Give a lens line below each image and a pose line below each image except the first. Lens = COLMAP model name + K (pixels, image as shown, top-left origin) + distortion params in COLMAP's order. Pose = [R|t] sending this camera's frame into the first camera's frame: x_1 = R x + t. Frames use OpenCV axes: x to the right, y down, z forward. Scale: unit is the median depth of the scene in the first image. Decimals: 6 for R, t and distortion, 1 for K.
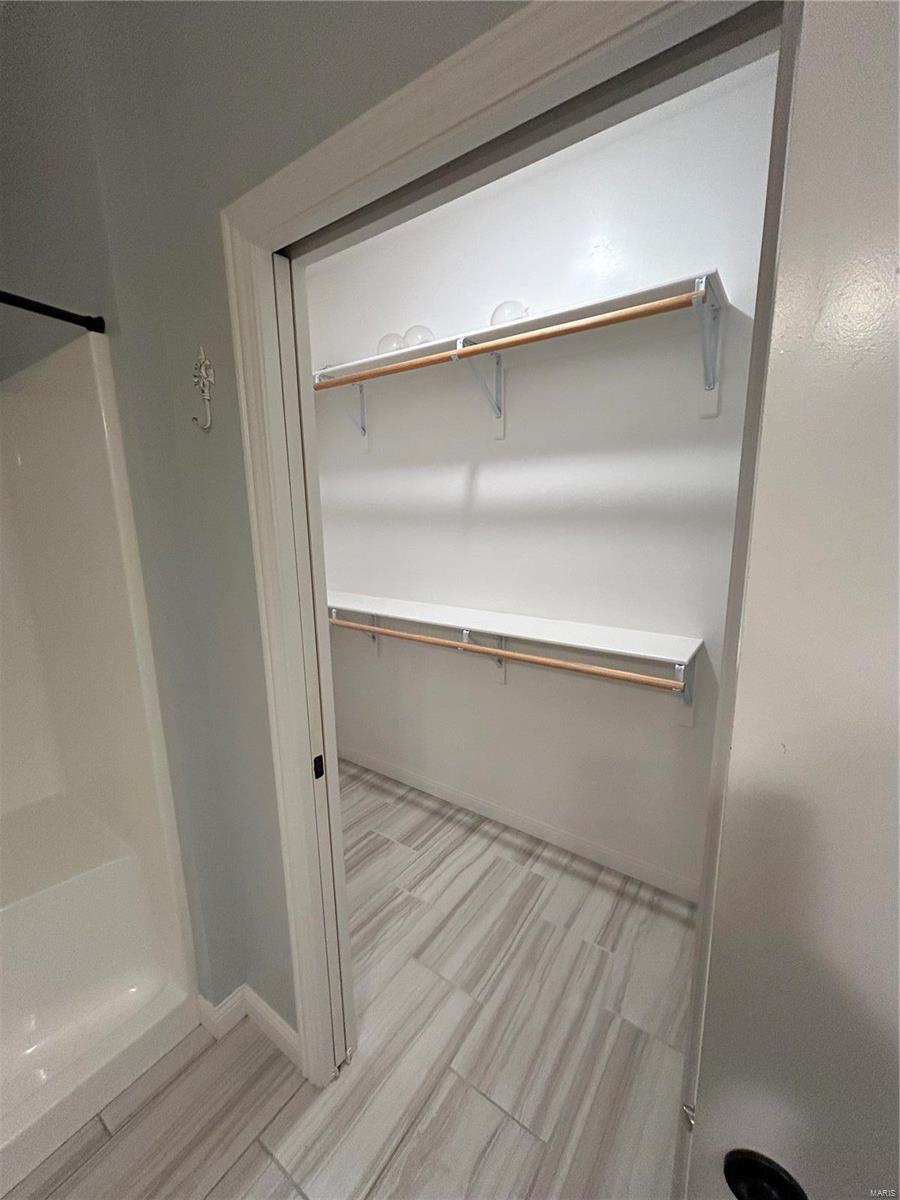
lens RADIAL K [[482.6, 0, 449.6], [0, 482.6, 591.7], [0, 0, 1]] dist [0.000580, -0.000589]
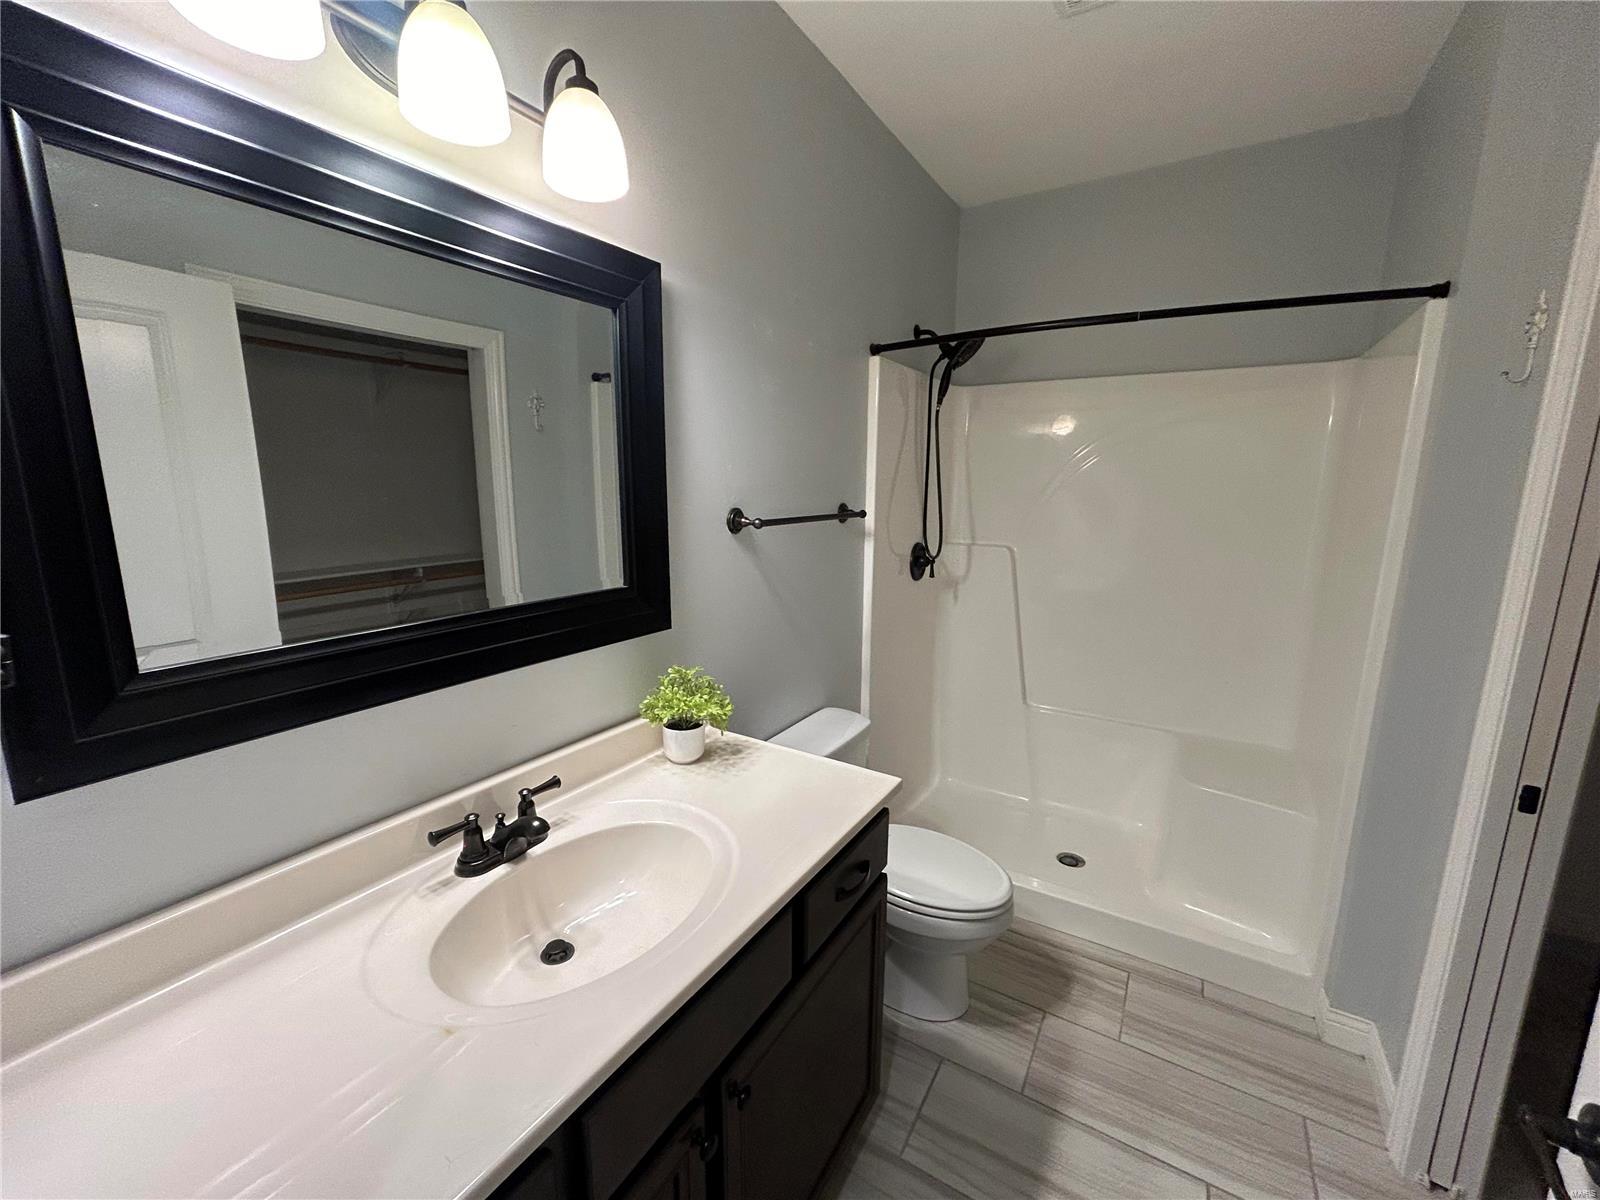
lens RADIAL K [[643.5, 0, 793.9], [0, 643.5, 603.2], [0, 0, 1]] dist [0.000580, -0.000589]
pose [[0.060530, 0.197090, -0.978515, 0.496136], [-0.193349, 0.964061, 0.182218, 0.075345], [0.979261, 0.178165, 0.096462, -0.269088]]
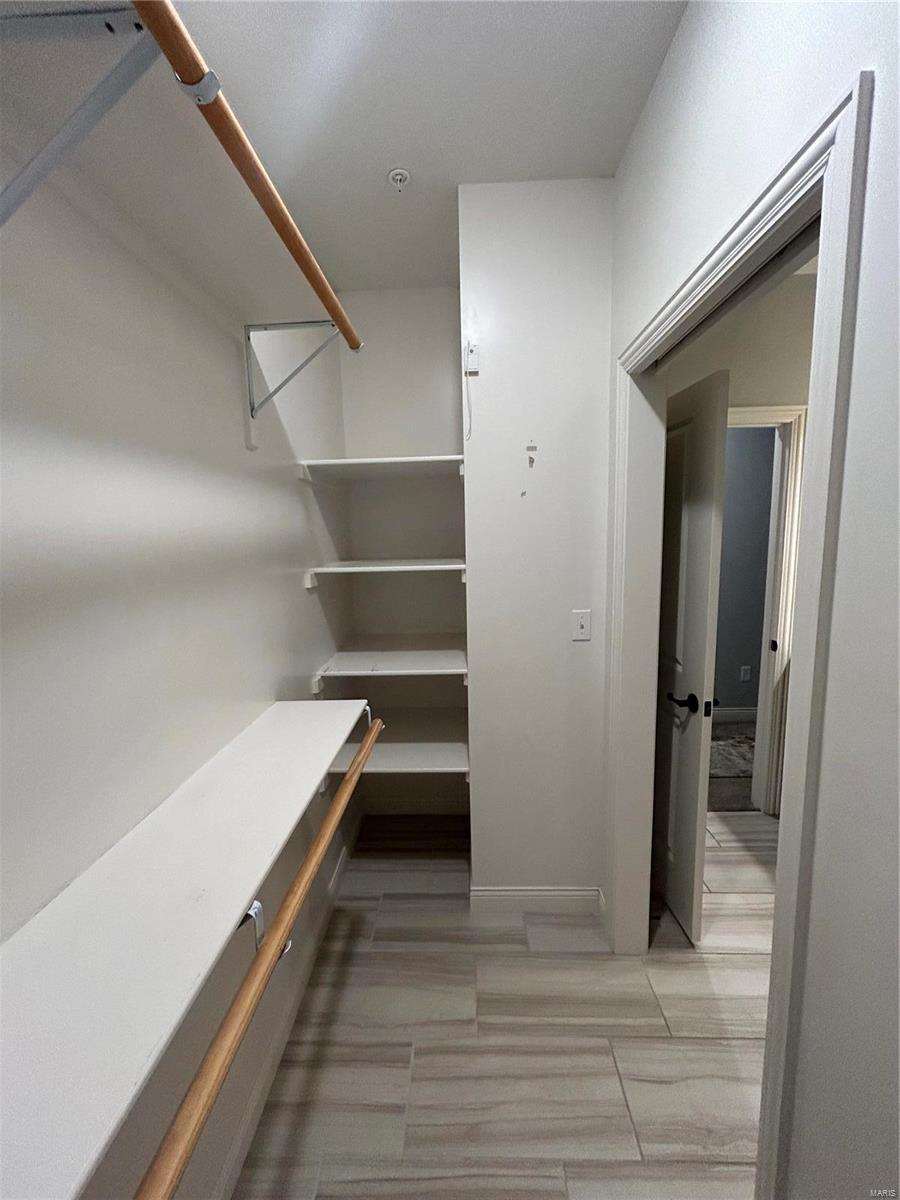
lens RADIAL K [[482.6, 0, 451.1], [0, 482.6, 602.9], [0, 0, 1]] dist [0.000580, -0.000589]
pose [[-0.549626, -0.093627, 0.830148, -0.403448], [0.189878, 0.953692, 0.233275, -0.242156], [-0.813546, 0.285841, -0.506396, 1.296032]]
